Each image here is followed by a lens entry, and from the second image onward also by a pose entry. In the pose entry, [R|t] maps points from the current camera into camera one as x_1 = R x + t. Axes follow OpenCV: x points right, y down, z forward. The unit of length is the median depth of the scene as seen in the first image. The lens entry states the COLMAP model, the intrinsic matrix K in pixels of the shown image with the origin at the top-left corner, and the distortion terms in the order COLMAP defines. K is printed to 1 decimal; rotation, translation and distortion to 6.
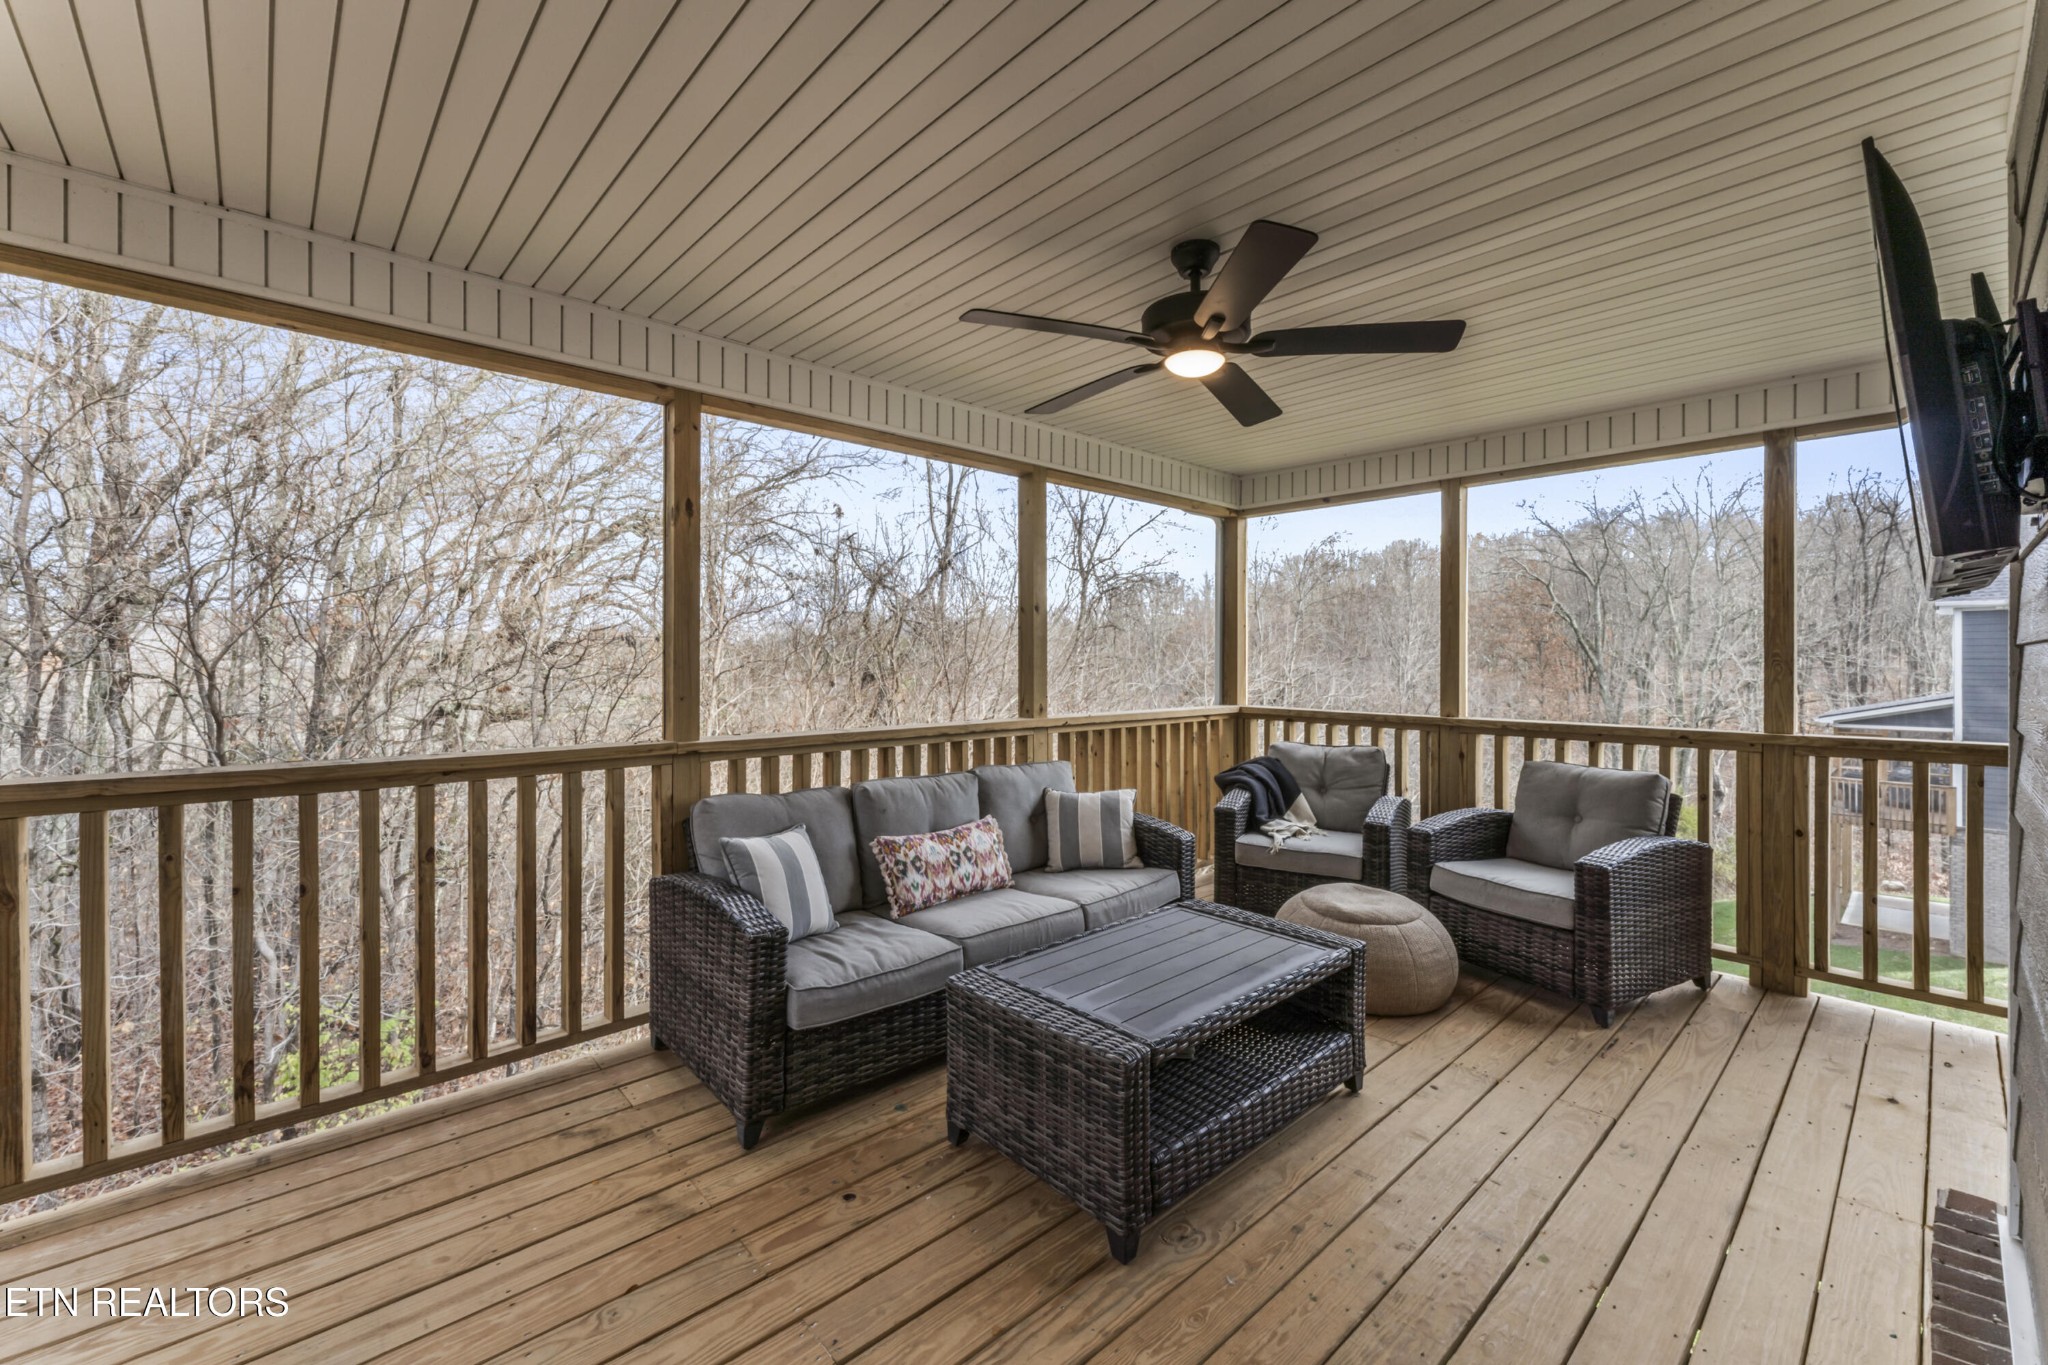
lens RADIAL K [[828.6, 0, 968.4], [0, 828.6, 663.8], [0, 0, 1]] dist [-0.000288, 0.000096]
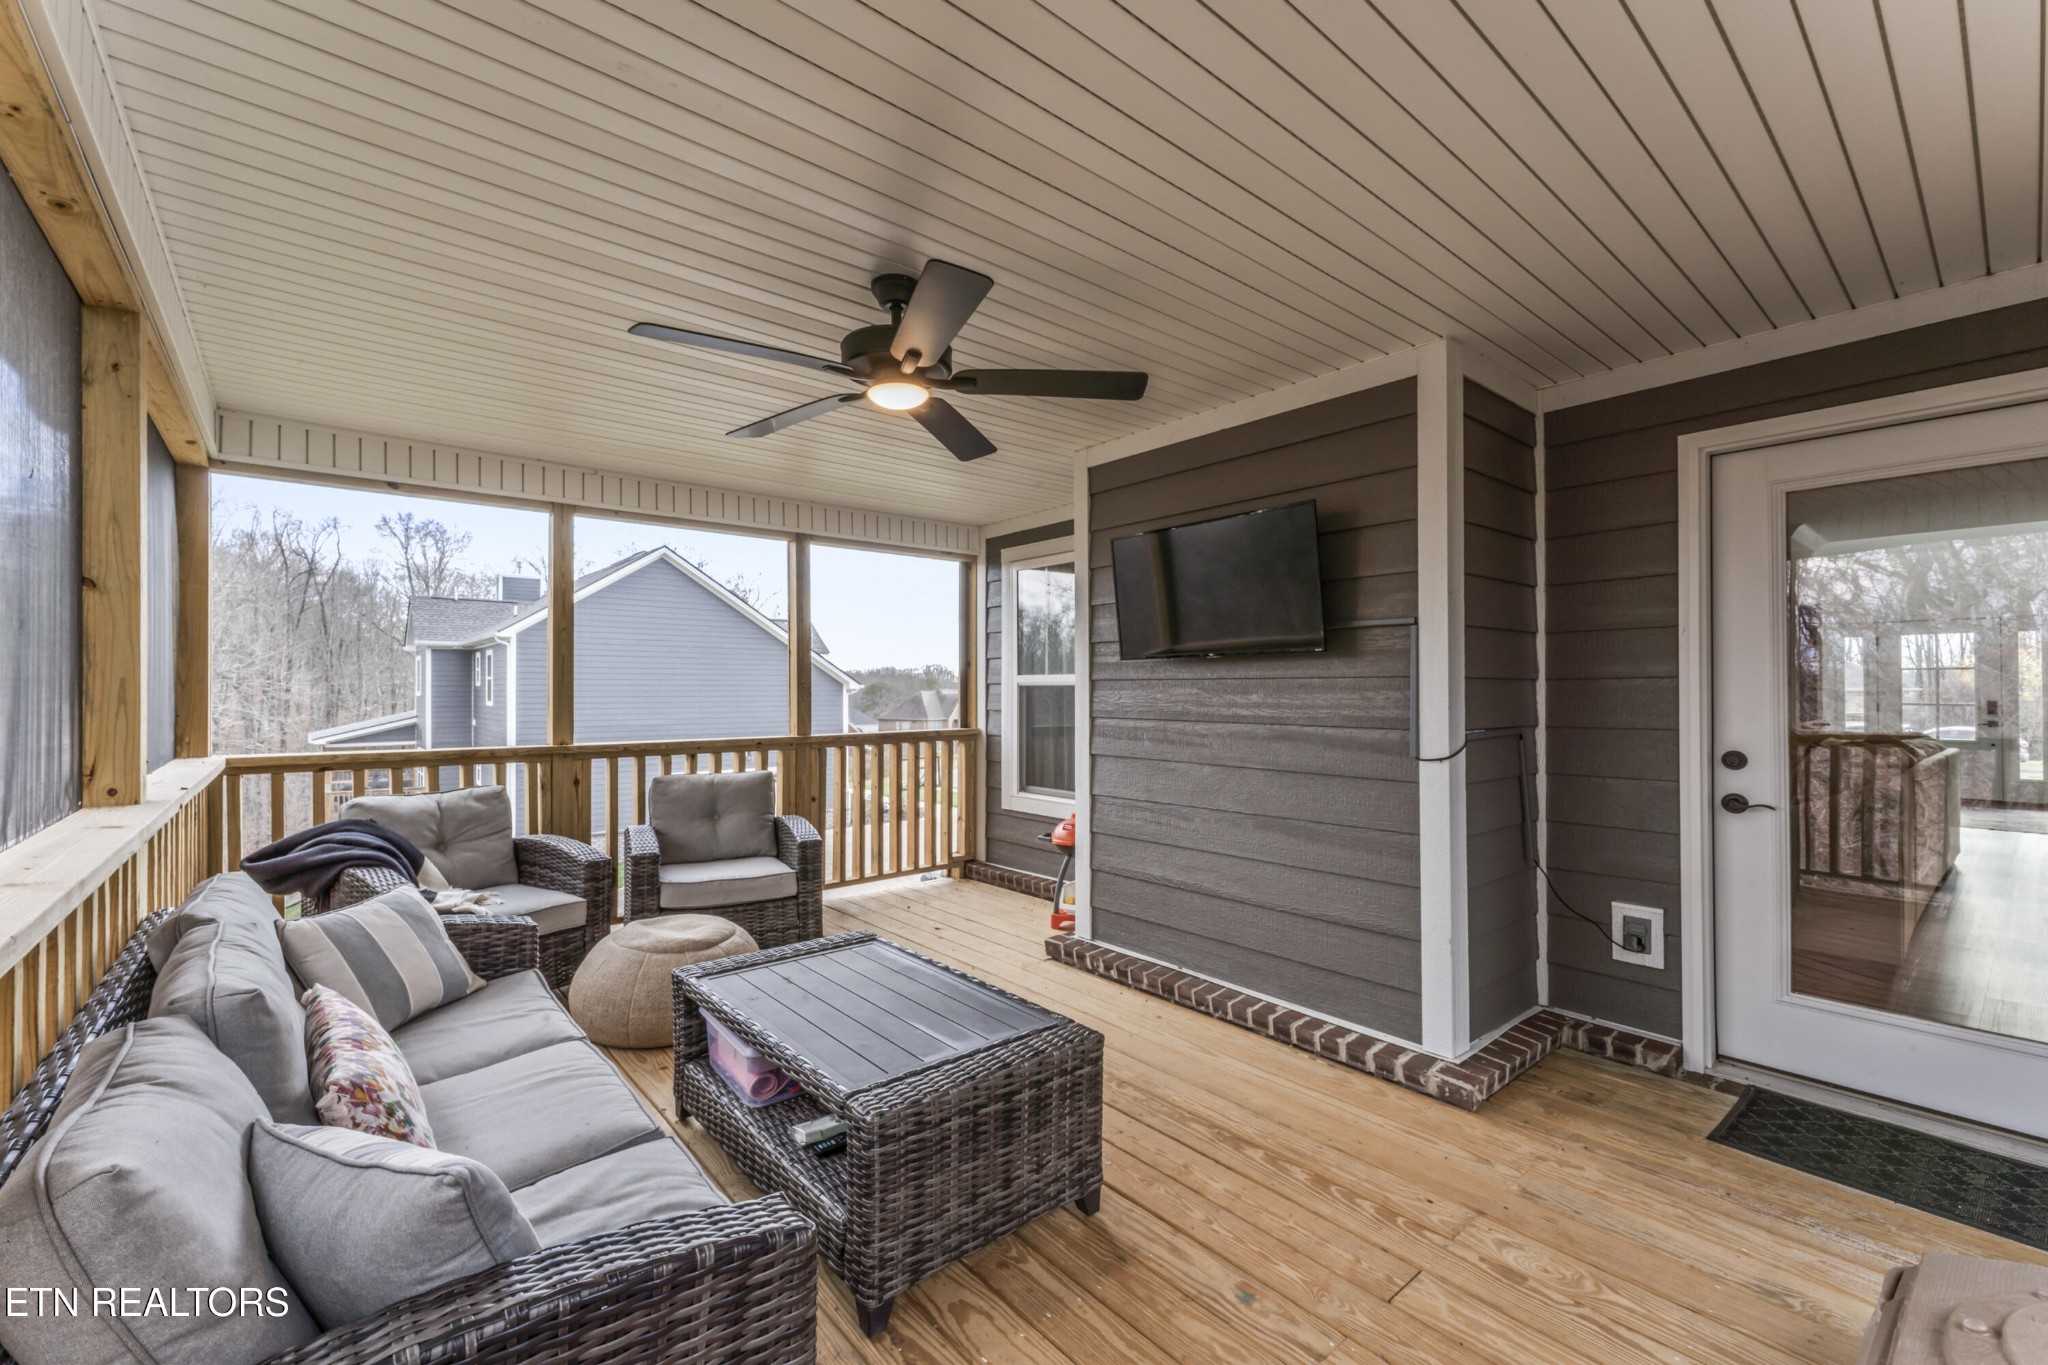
lens RADIAL K [[817.7, 0, 1032.2], [0, 817.7, 684.3], [0, 0, 1]] dist [0.000018, -0.000032]
pose [[0.018326, 0.001939, 0.999830, -0.400032], [0.005921, 0.999980, -0.002048, -0.002988], [-0.999815, 0.005958, 0.018314, 0.446735]]
